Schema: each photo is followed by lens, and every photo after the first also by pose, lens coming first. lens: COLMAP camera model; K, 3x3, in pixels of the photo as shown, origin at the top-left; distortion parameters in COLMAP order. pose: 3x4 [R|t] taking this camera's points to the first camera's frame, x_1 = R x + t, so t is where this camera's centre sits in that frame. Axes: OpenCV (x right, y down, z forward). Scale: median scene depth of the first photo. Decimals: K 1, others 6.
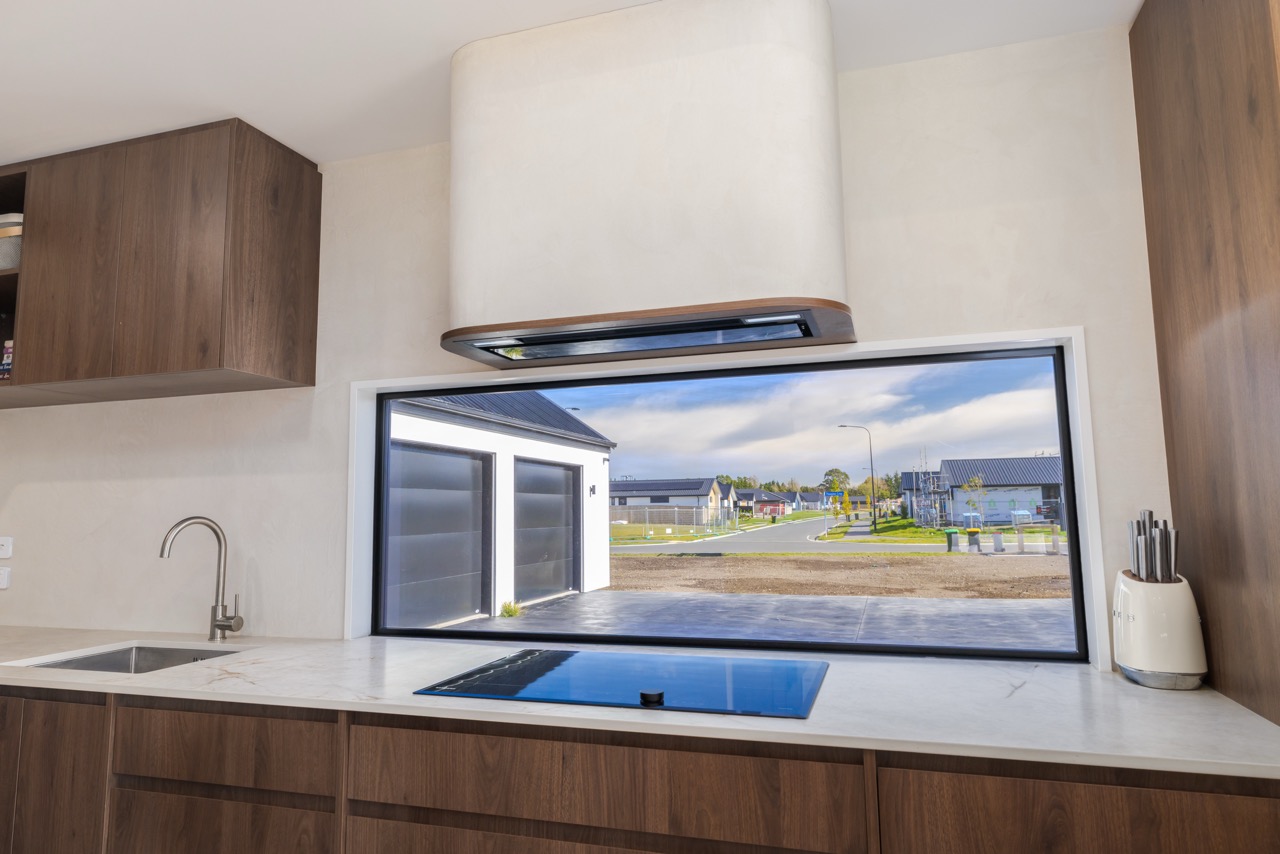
lens RADIAL K [[790.4, 0, 639.5], [0, 790.4, 411.6], [0, 0, 1]] dist [0.003309, 0.000154]
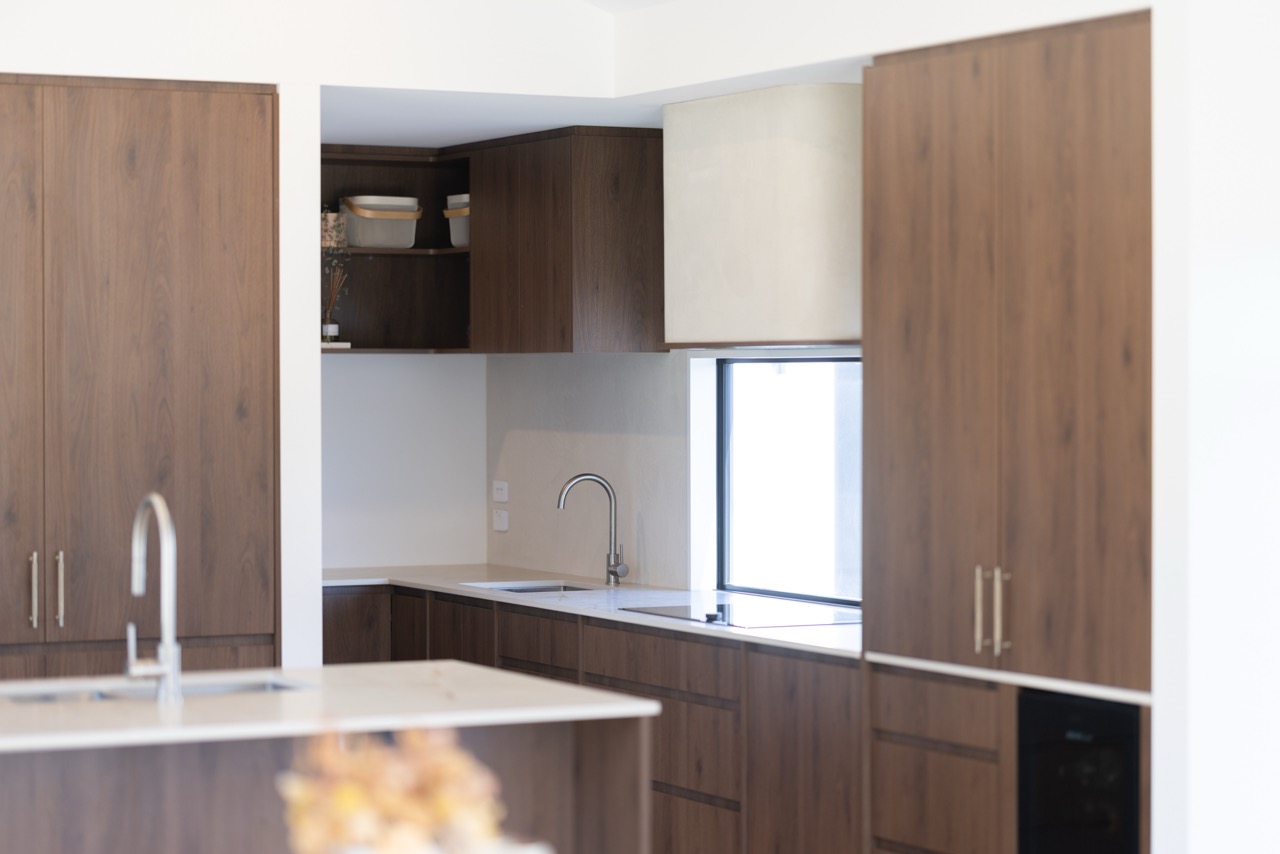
lens RADIAL K [[3187.6, 0, 640.0], [0, 3187.6, 427.0], [0, 0, 1]] dist [0.010953, 0.002228]
pose [[0.704699, 0.027718, -0.708964, 2.684198], [0.077440, 0.990262, 0.115690, -0.448278], [0.705267, -0.136429, 0.695691, -2.072613]]
